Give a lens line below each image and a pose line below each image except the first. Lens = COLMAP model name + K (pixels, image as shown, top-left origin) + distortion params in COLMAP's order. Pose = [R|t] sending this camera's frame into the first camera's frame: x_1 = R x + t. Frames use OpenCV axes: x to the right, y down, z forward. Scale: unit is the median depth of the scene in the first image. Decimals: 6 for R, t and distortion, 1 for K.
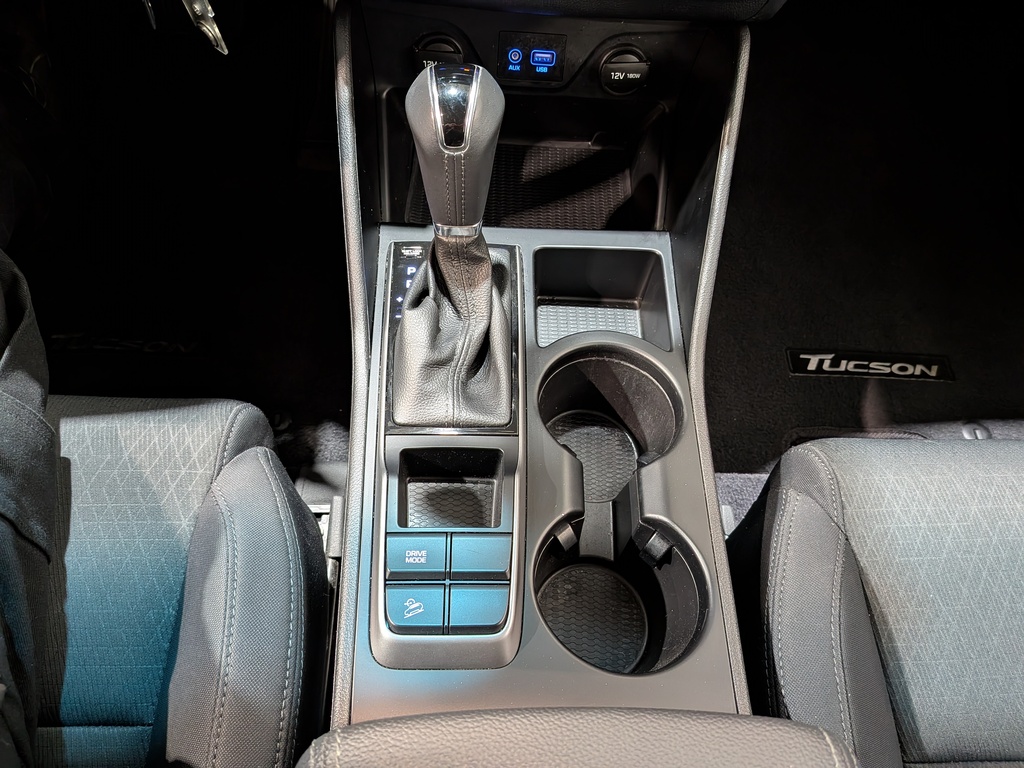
lens RADIAL K [[748.7, 0, 497.3], [0, 748.7, 404.9], [0, 0, 1]] dist [0.046120, -0.088889]
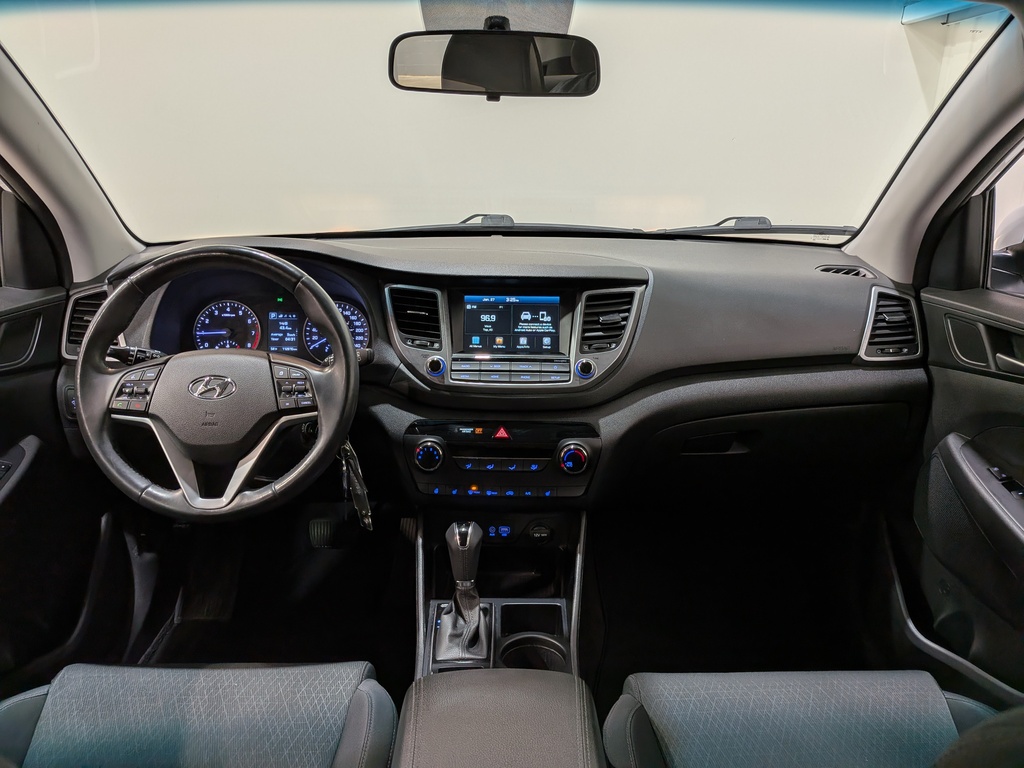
lens RADIAL K [[748.7, 0, 516.1], [0, 748.7, 391.1], [0, 0, 1]] dist [0.046120, -0.088889]
pose [[0.999051, -0.042987, 0.007009, 0.116854], [0.036632, 0.742260, -0.669110, 0.898231], [0.023561, 0.668732, 0.743130, -1.169408]]
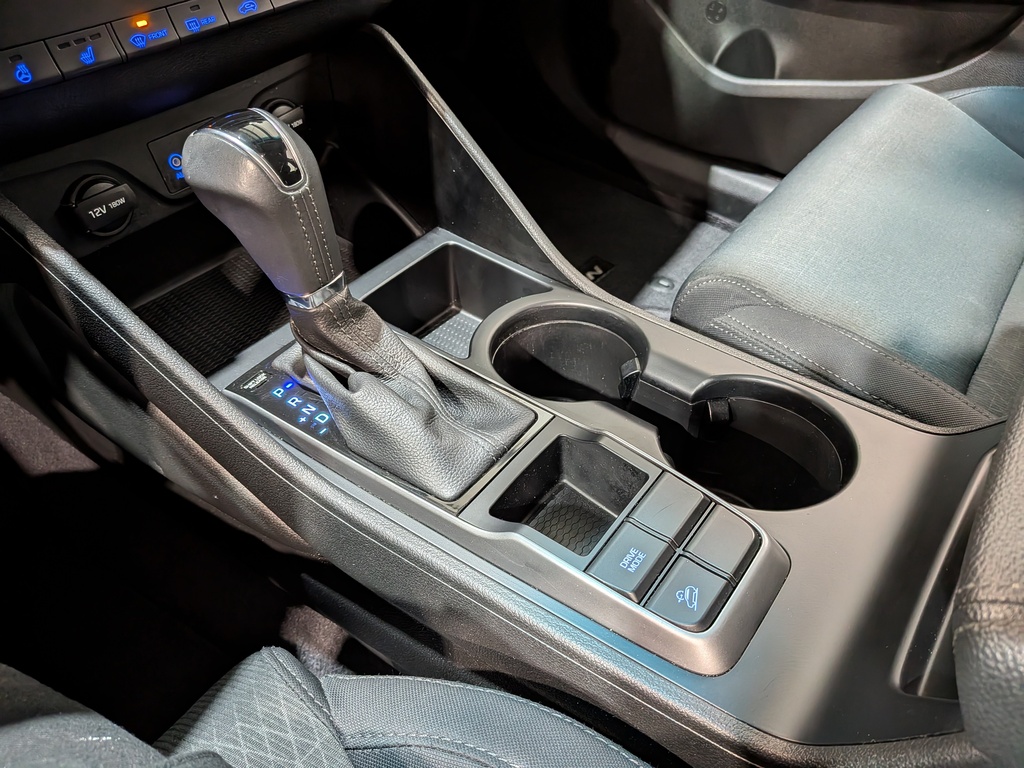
lens RADIAL K [[748.7, 0, 516.8], [0, 748.7, 395.9], [0, 0, 1]] dist [0.046120, -0.088889]
pose [[0.609218, -0.591094, 0.528641, -0.416011], [0.688030, 0.725453, 0.018255, -0.021090], [-0.394295, 0.352600, 0.848649, 0.251351]]
